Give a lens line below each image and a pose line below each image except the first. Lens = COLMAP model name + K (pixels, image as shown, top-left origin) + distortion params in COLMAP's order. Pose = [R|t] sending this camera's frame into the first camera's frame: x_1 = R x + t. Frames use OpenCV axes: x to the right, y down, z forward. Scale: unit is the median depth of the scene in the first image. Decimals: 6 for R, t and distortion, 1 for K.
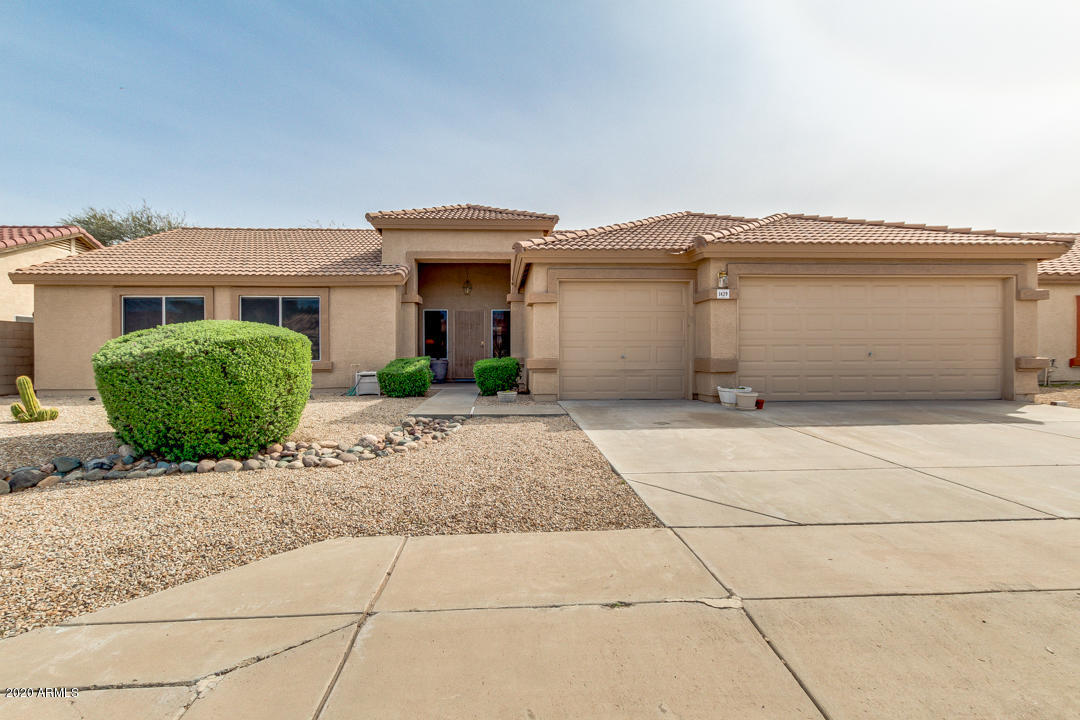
lens RADIAL K [[503.4, 0, 543.6], [0, 503.4, 357.8], [0, 0, 1]] dist [0.002816, -0.000023]
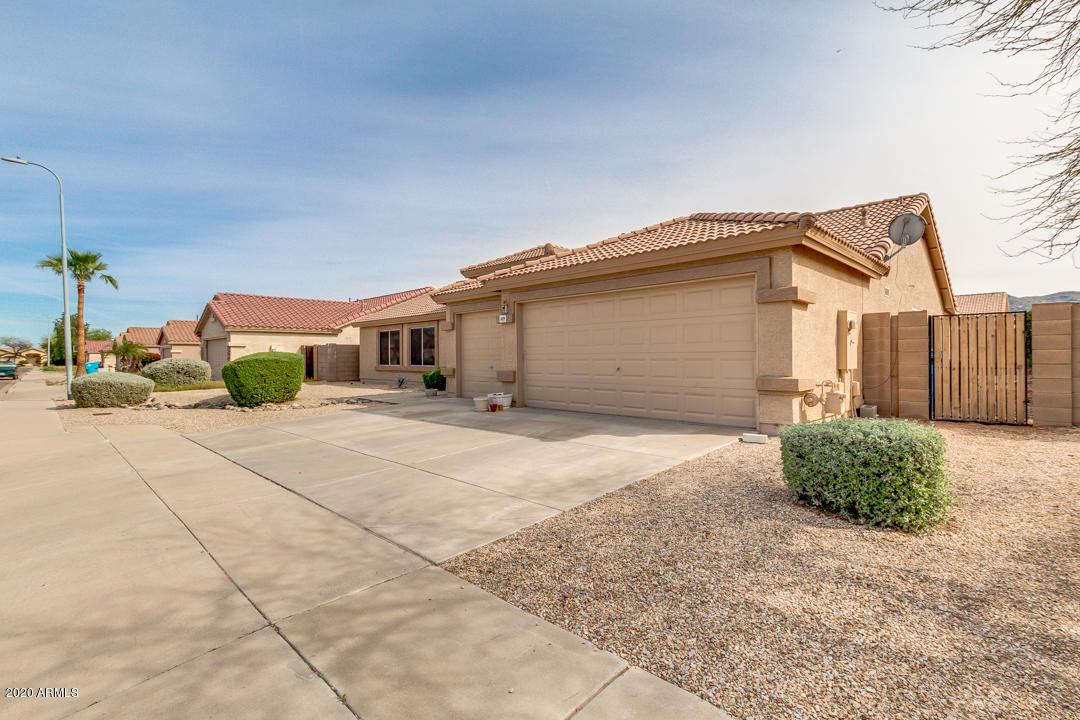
lens RADIAL K [[495.2, 0, 541.0], [0, 495.2, 357.1], [0, 0, 1]] dist [0.001404, 0.000978]
pose [[0.668030, 0.000749, -0.744134, 1.193843], [0.001284, 0.999997, 0.002159, -0.030565], [0.744133, -0.002398, 0.668027, 0.219392]]
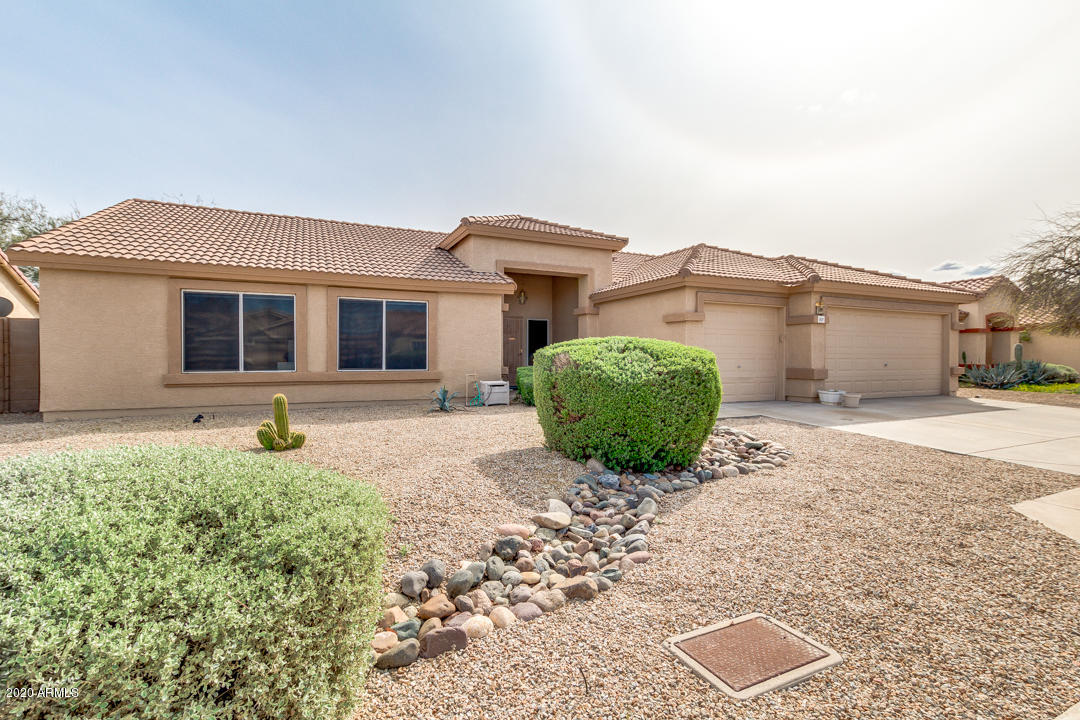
lens RADIAL K [[503.4, 0, 543.6], [0, 503.4, 357.8], [0, 0, 1]] dist [0.002816, -0.000023]
pose [[0.923744, 0.005863, 0.382967, -0.729191], [-0.002407, 0.999952, -0.009502, -0.010652], [-0.383004, 0.007856, 0.923713, 0.060150]]
